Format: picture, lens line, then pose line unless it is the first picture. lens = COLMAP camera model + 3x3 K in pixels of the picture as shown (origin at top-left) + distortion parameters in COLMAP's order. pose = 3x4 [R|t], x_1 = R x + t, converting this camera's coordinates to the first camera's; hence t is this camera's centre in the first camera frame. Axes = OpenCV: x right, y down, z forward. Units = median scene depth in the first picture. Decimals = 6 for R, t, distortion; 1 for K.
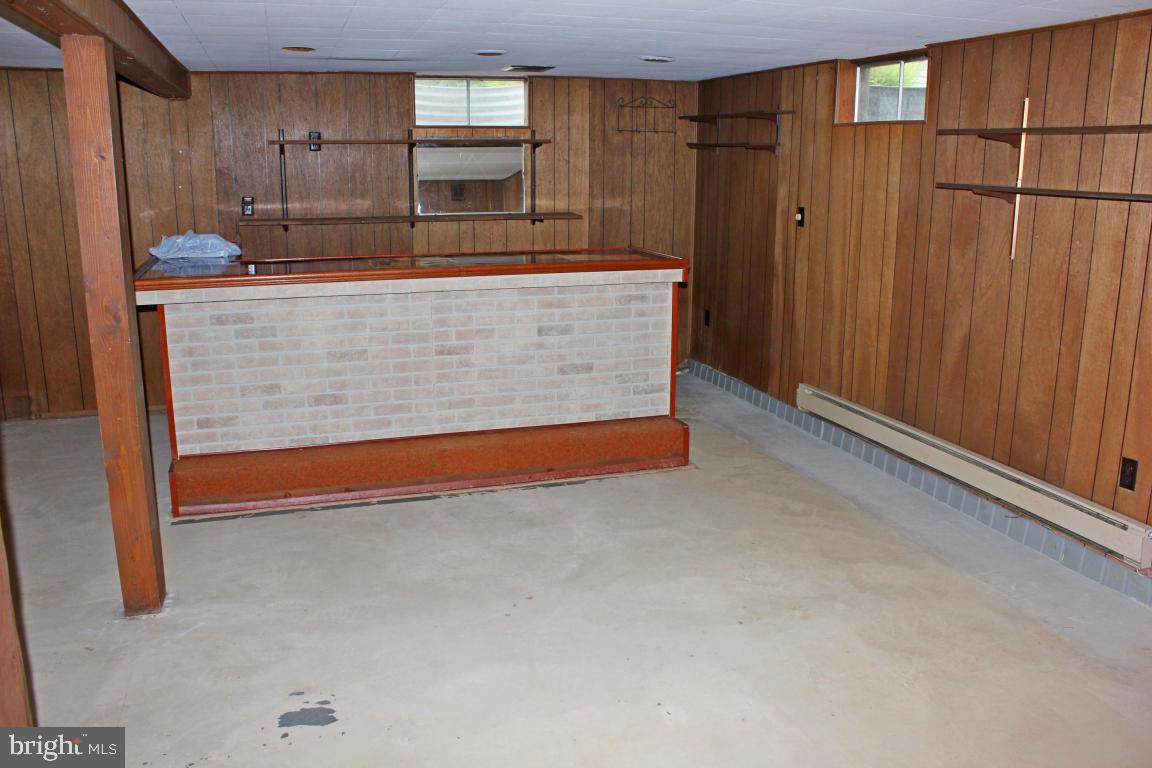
lens RADIAL K [[976.0, 0, 606.9], [0, 976.0, 385.3], [0, 0, 1]] dist [-0.174586, 0.137984]
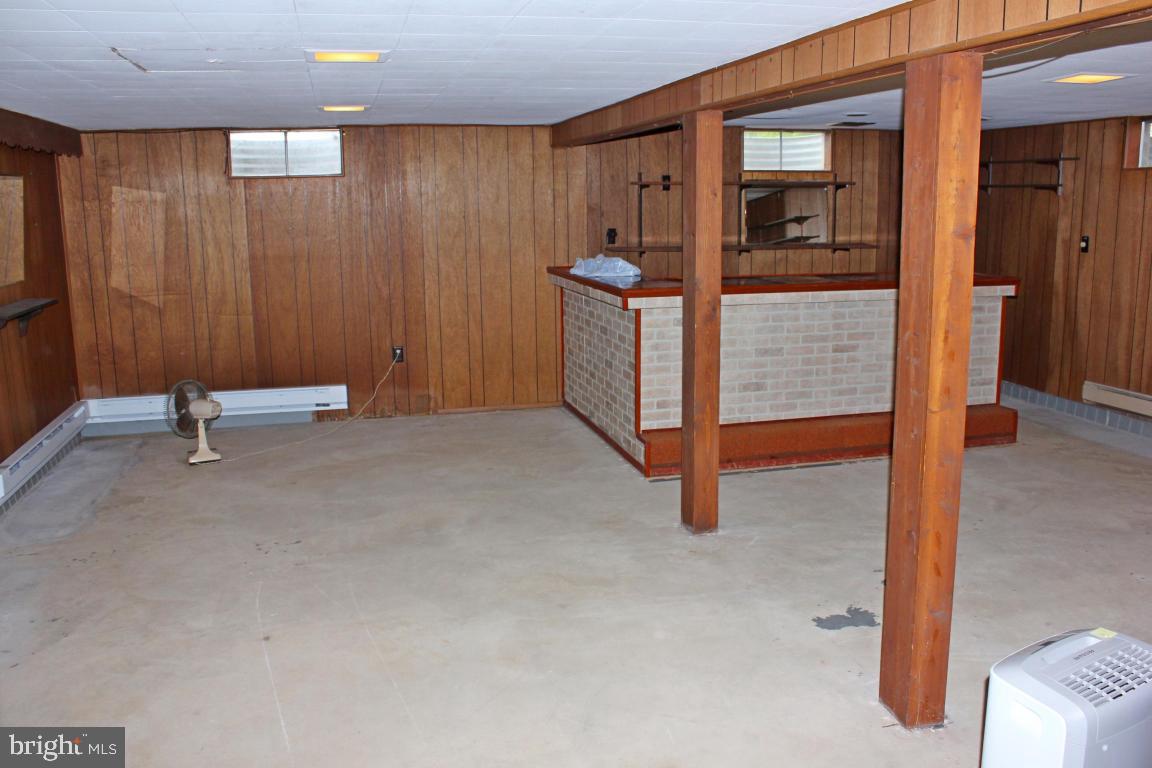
lens RADIAL K [[989.9, 0, 611.1], [0, 989.9, 387.5], [0, 0, 1]] dist [-0.182012, 0.167360]
pose [[0.996955, -0.003138, -0.077912, -0.326541], [0.000096, 0.999239, -0.039009, 0.057741], [0.077975, 0.038883, 0.996197, -0.263289]]
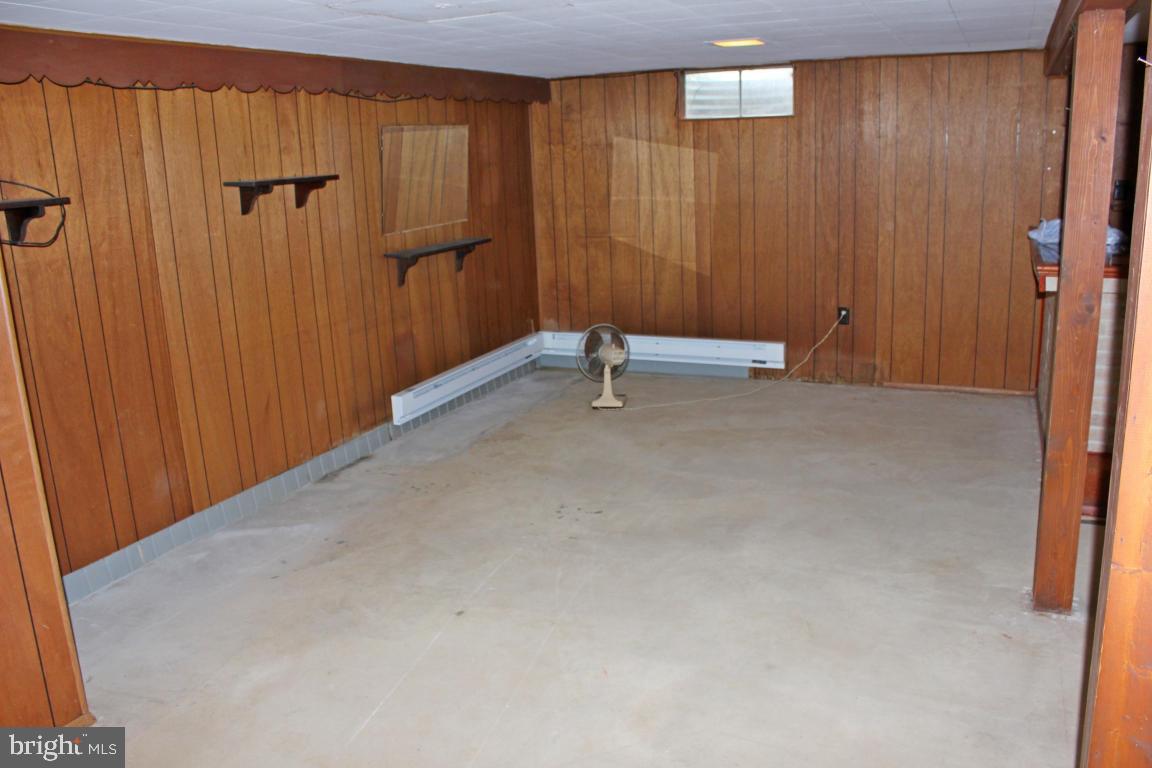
lens RADIAL K [[969.7, 0, 576.0], [0, 969.7, 384.0], [0, 0, 1]] dist [-0.174265, 0.154786]
pose [[0.724447, 0.128324, -0.677281, -0.144268], [-0.114417, 0.991276, 0.065432, 0.002245], [0.679769, 0.030090, 0.732809, -0.029840]]
